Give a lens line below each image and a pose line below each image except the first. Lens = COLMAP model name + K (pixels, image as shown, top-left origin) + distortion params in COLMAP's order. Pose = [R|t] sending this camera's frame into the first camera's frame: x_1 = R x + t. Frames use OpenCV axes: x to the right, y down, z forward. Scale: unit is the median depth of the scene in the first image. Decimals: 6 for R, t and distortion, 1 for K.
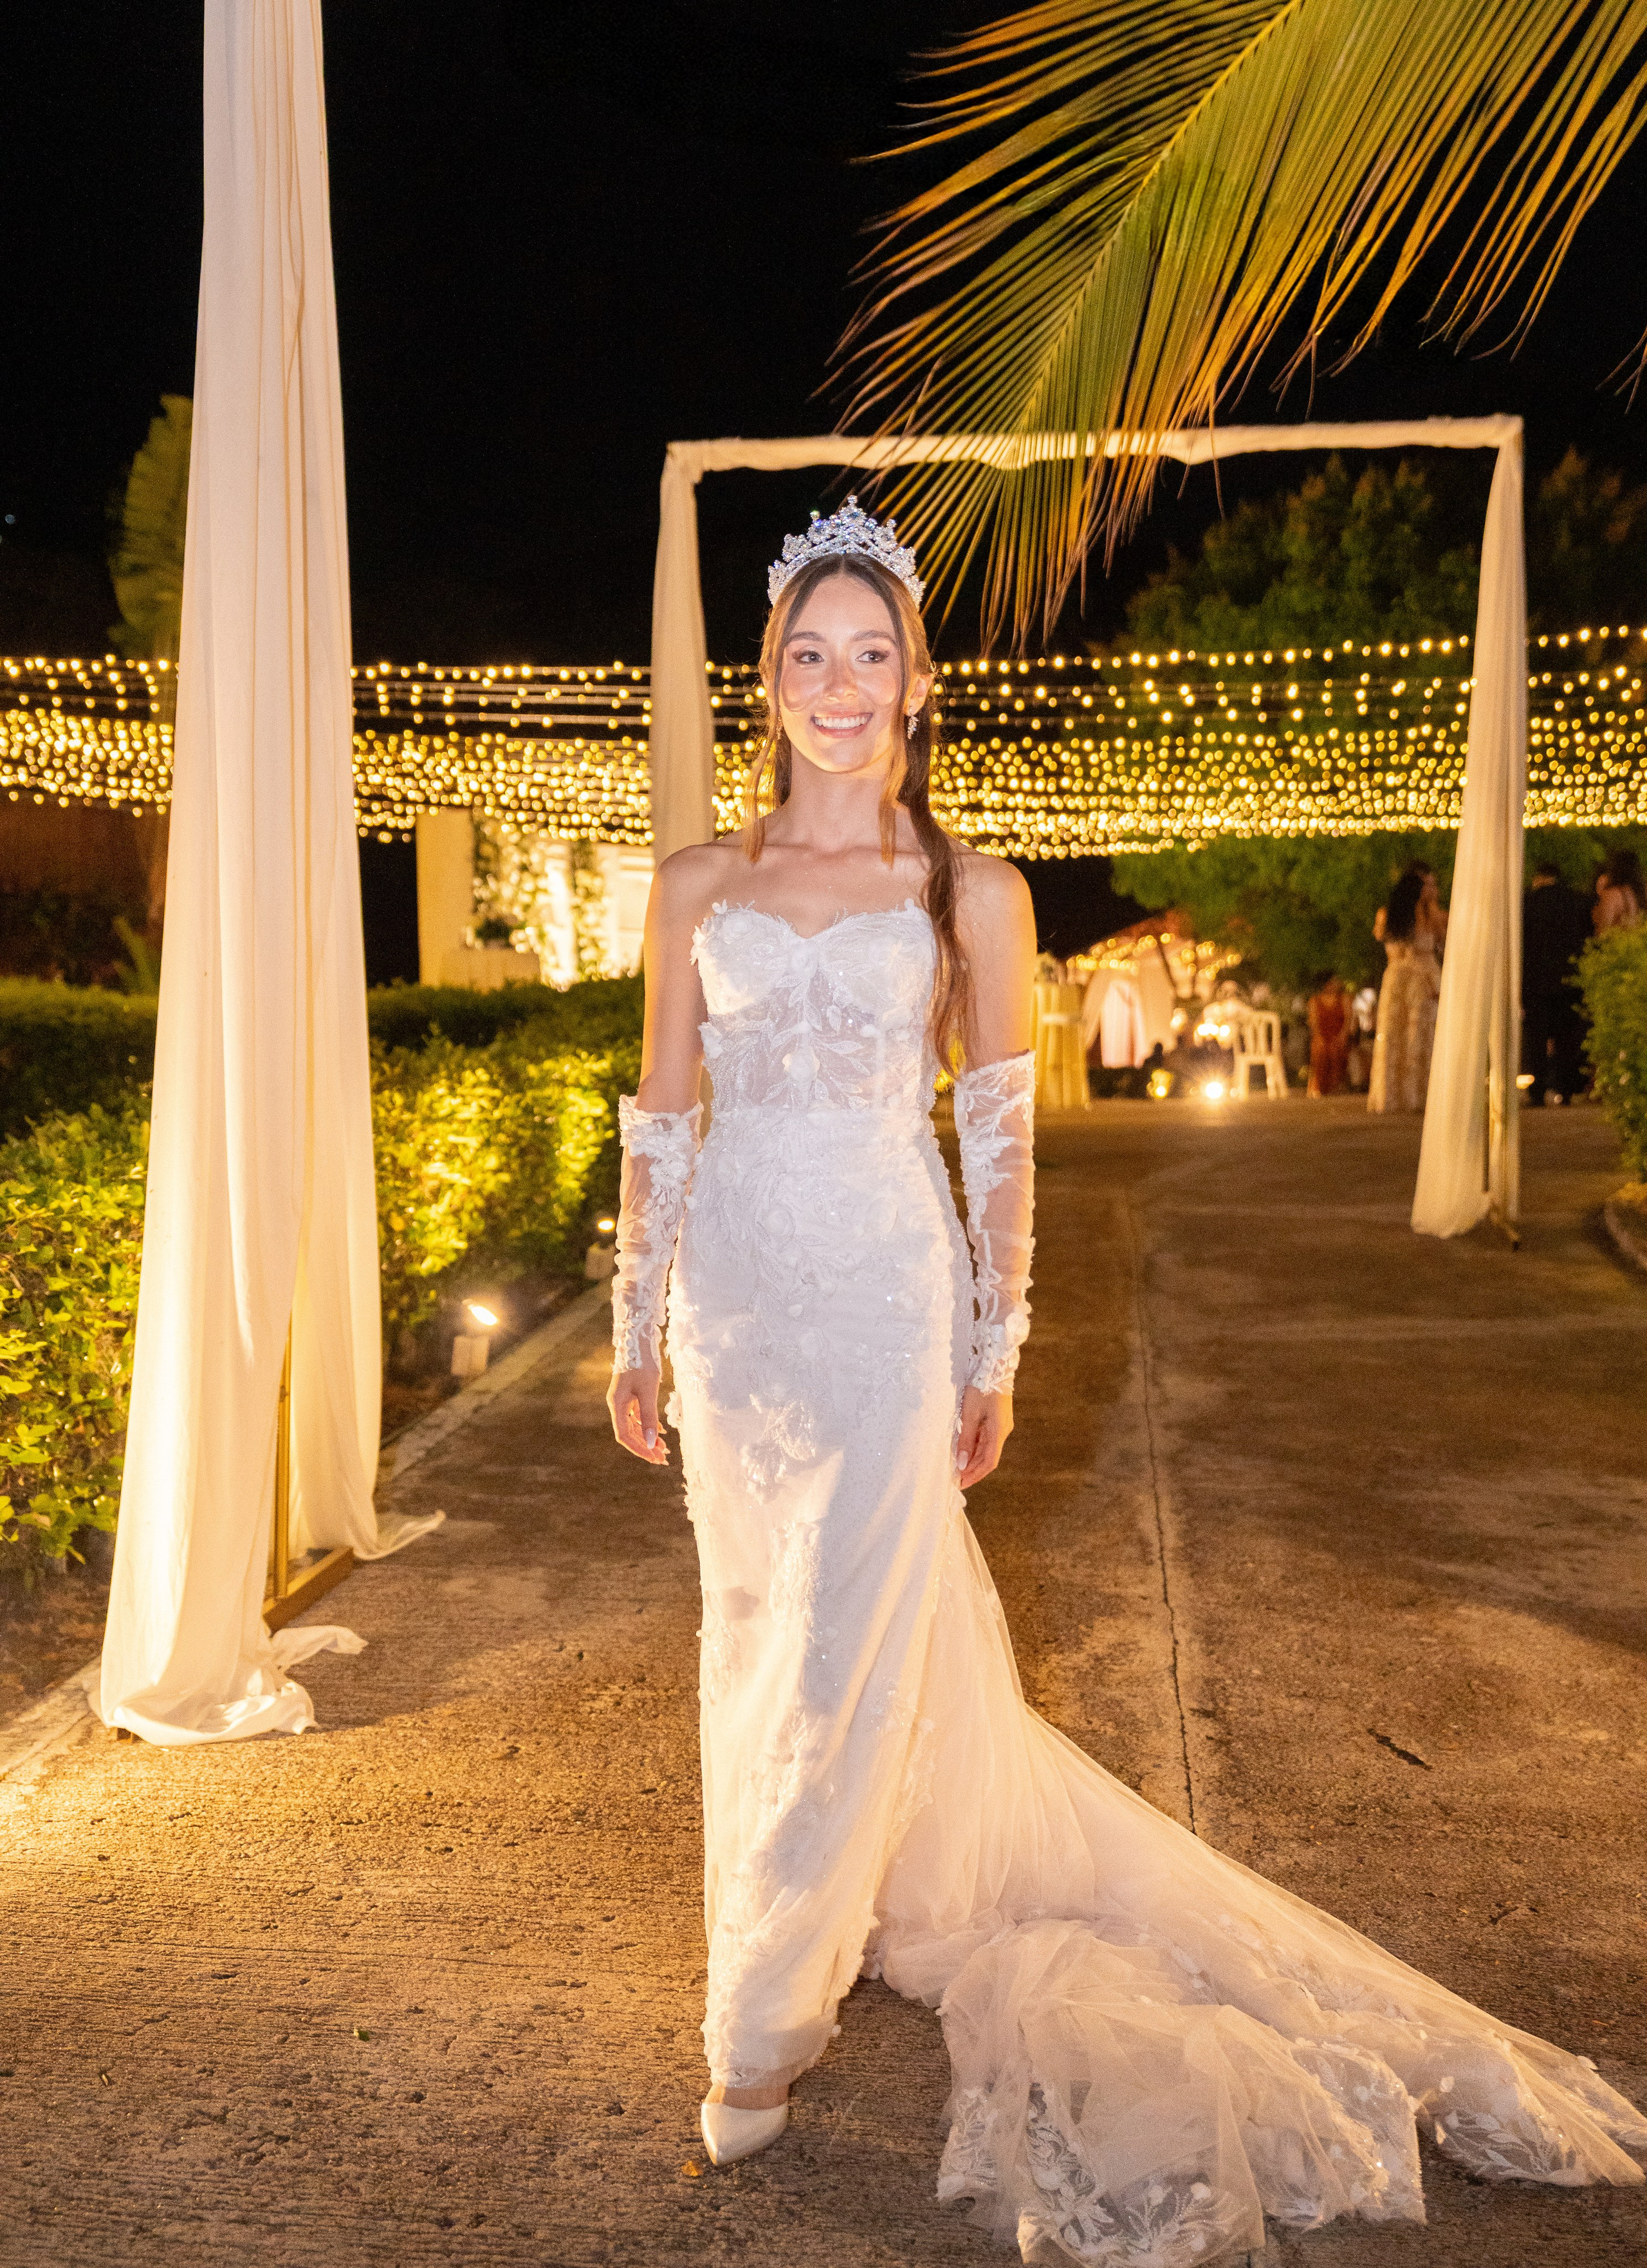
lens RADIAL K [[2413.3, 0, 826.0], [0, 2413.3, 1256.8], [0, 0, 1]] dist [0.009010, -0.014975]
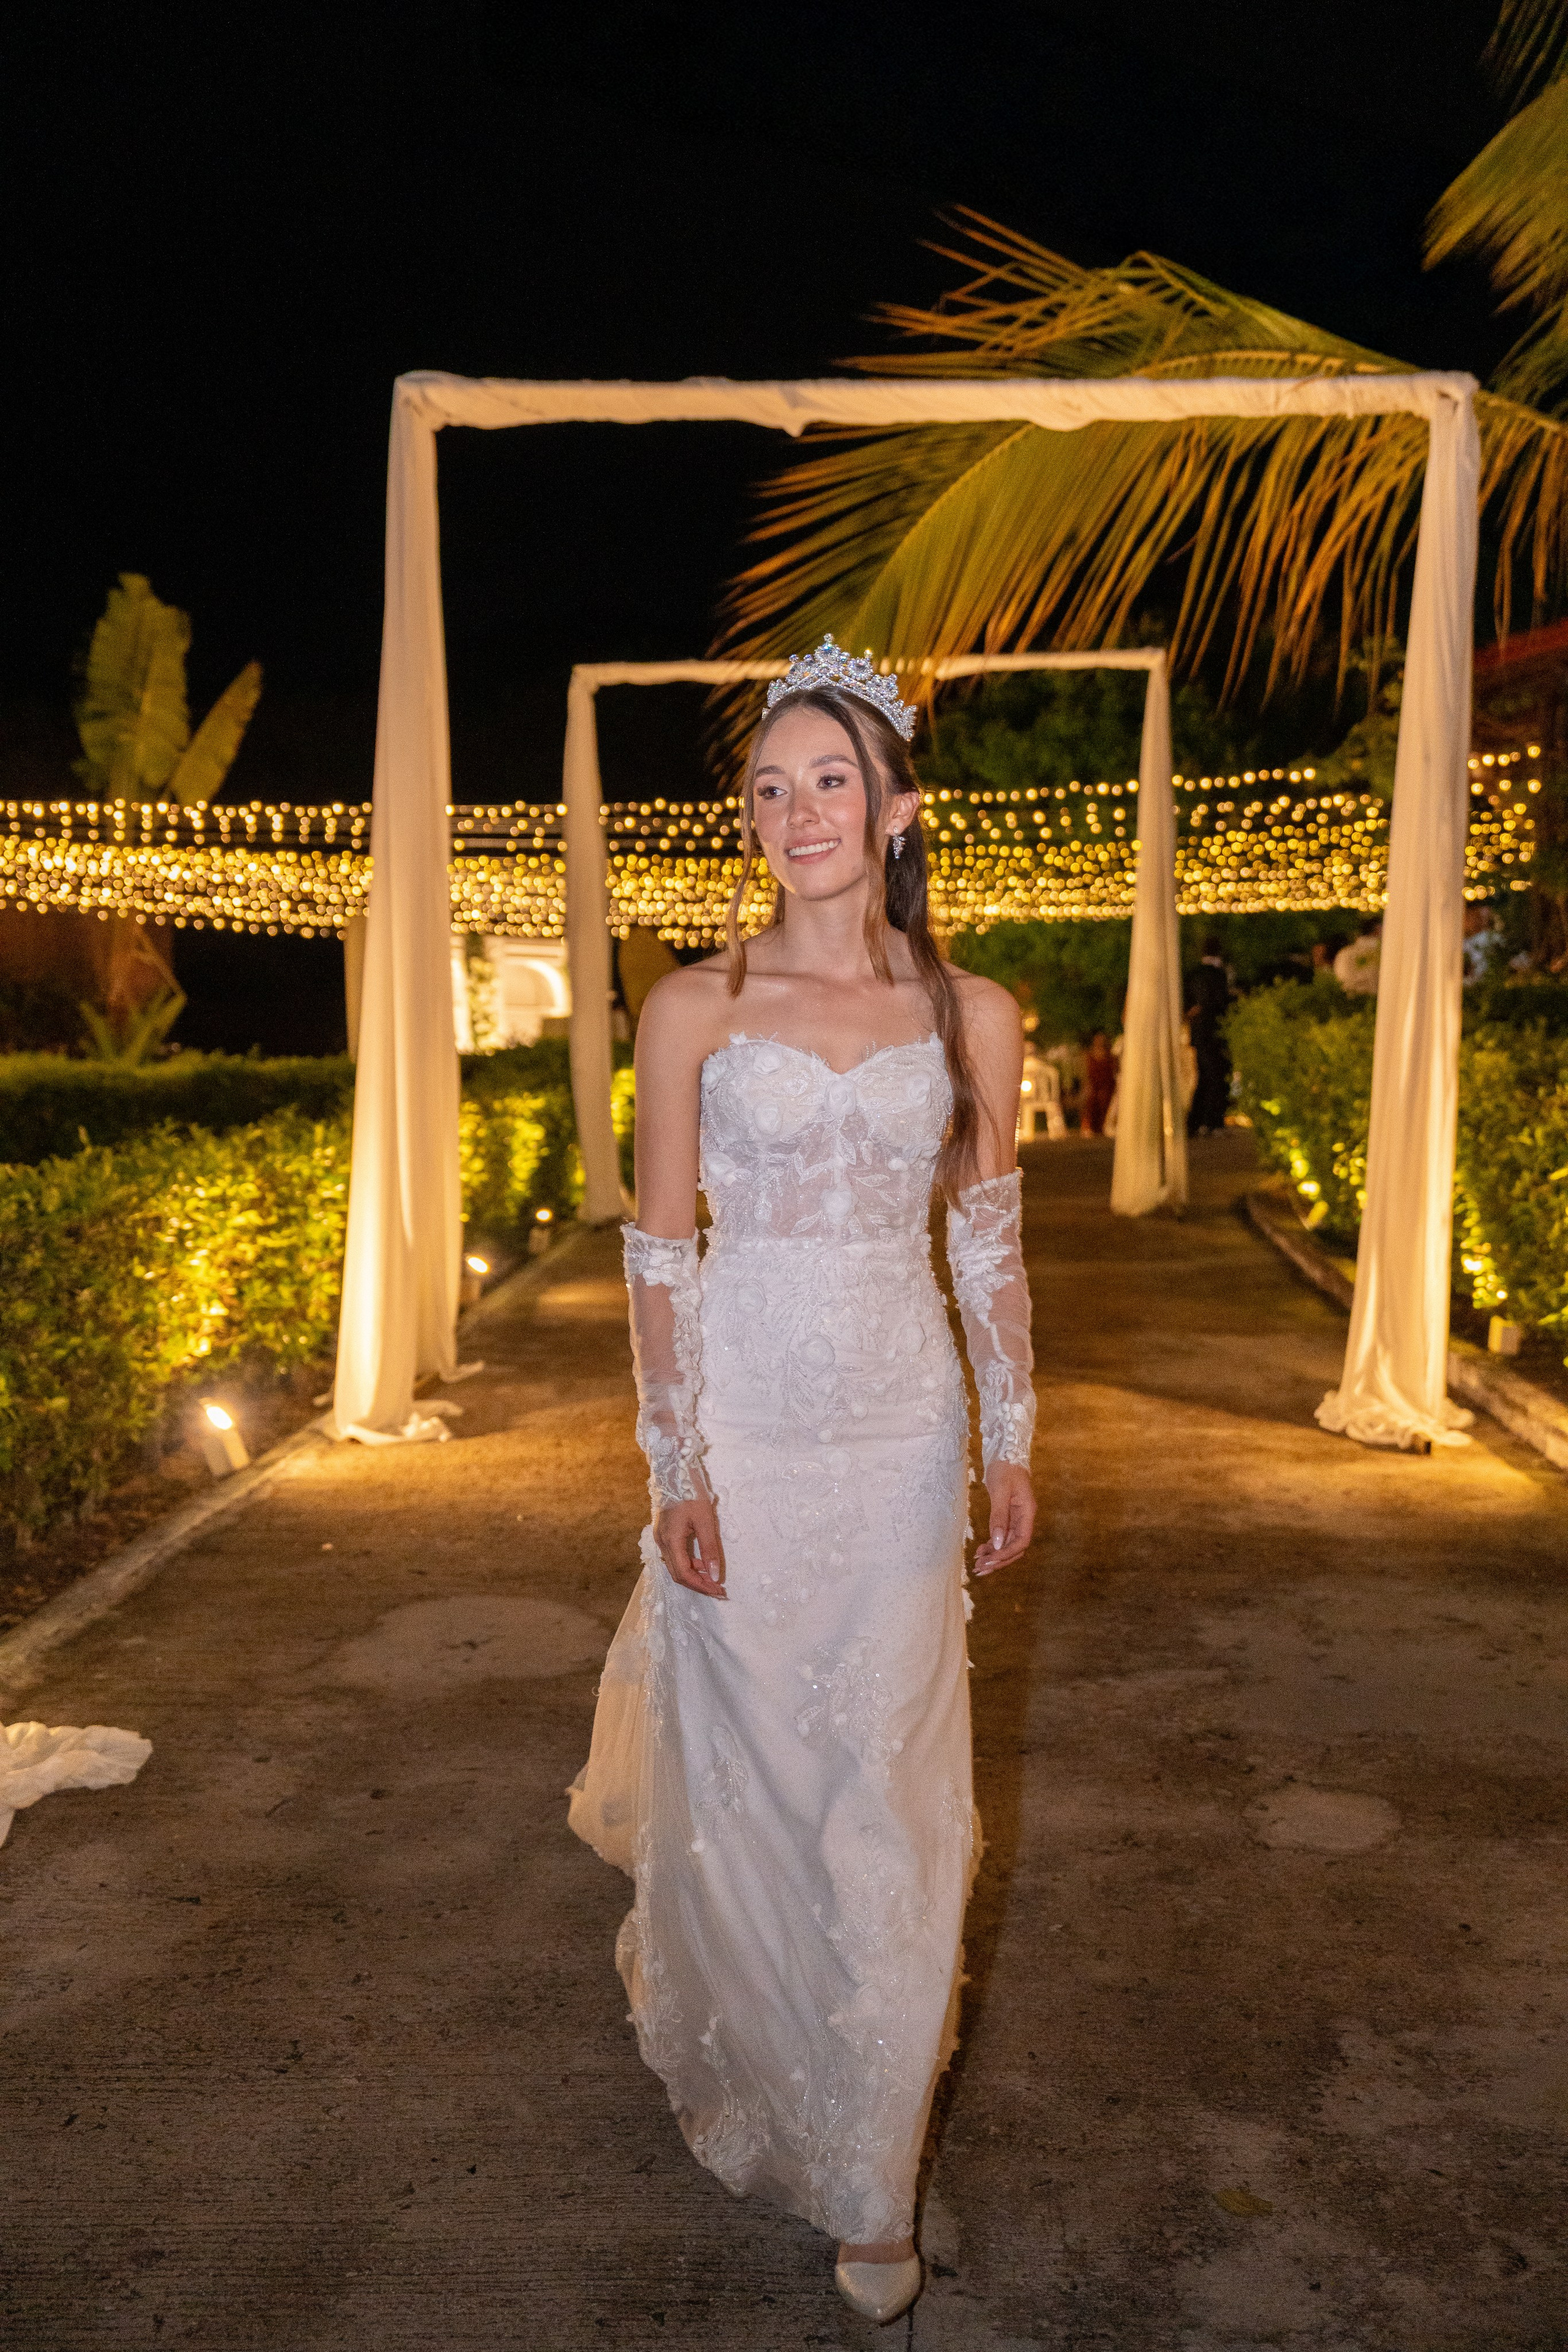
lens RADIAL K [[2302.5, 0, 785.0], [0, 2302.5, 1191.2], [0, 0, 1]] dist [0.009686, -0.032356]
pose [[0.998457, -0.019378, 0.052034, -0.011047], [0.022053, 0.998438, -0.051336, 0.026446], [-0.050957, 0.052405, 0.997325, -0.209978]]
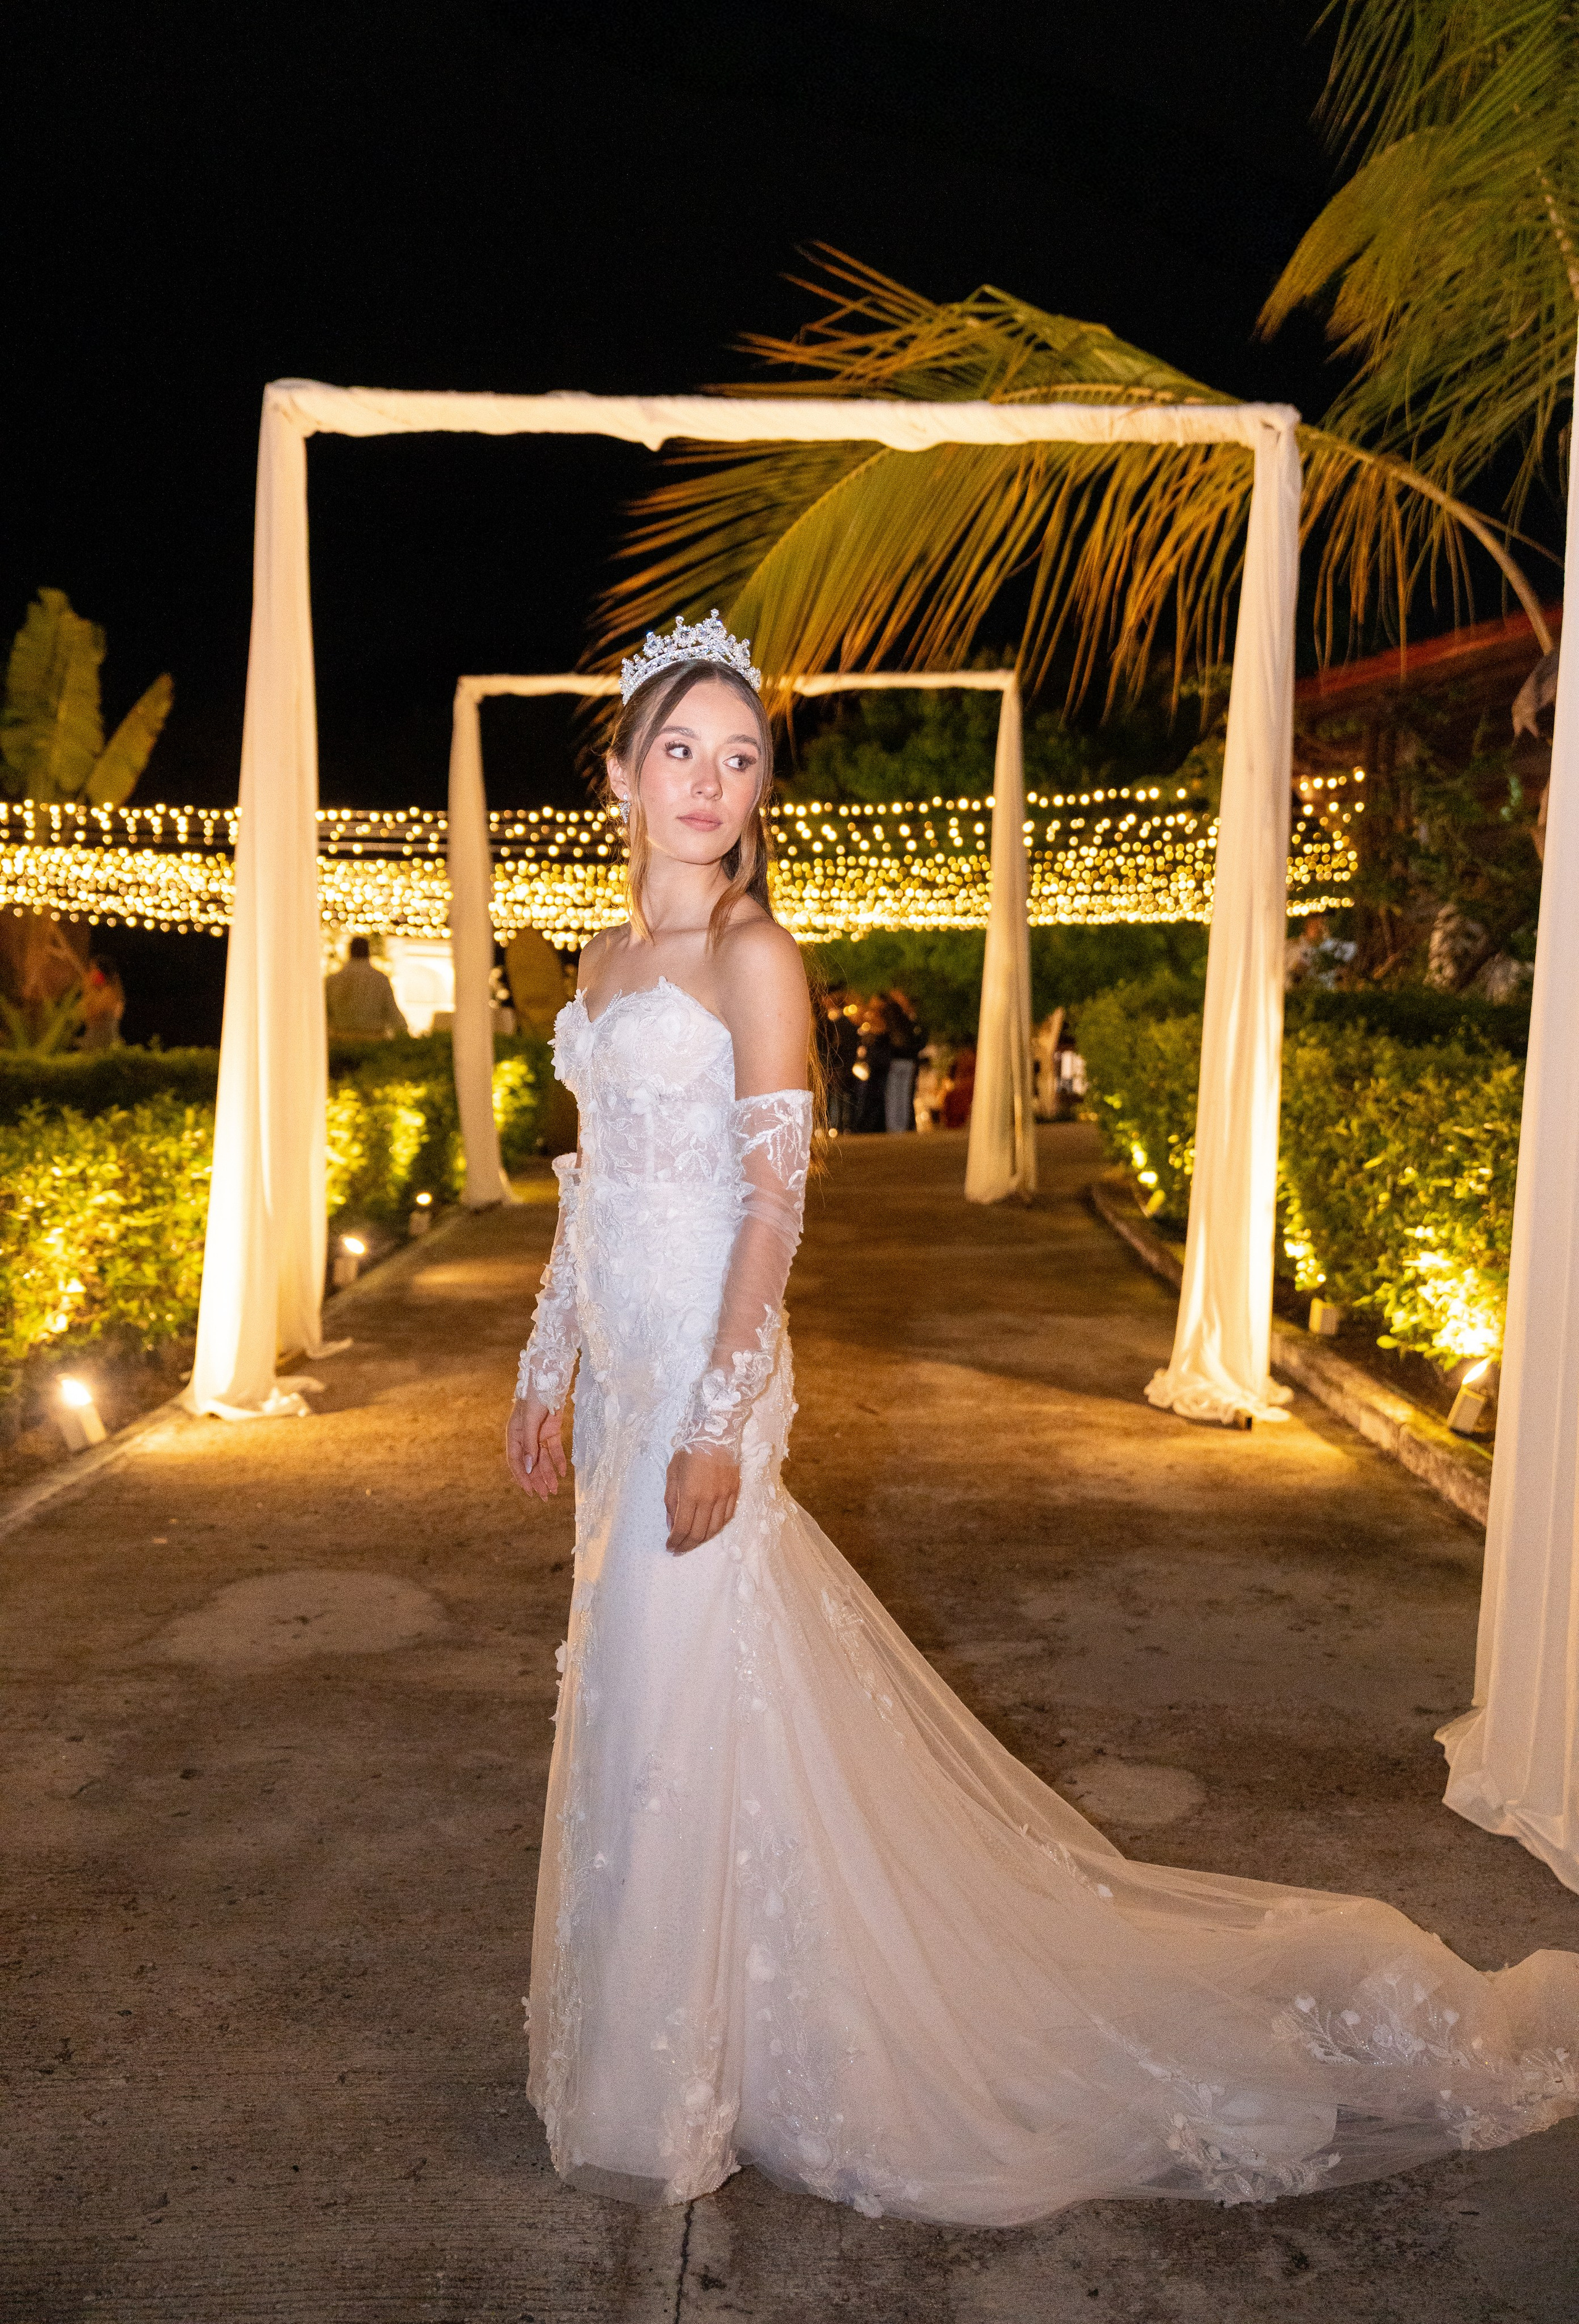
lens RADIAL K [[2139.1, 0, 794.6], [0, 2139.1, 1151.6], [0, 0, 1]] dist [-0.003175, -0.007867]
pose [[0.994363, -0.011470, 0.105407, -0.001399], [0.018325, 0.997763, -0.064295, 0.027085], [-0.104434, 0.065864, 0.992348, -0.193663]]
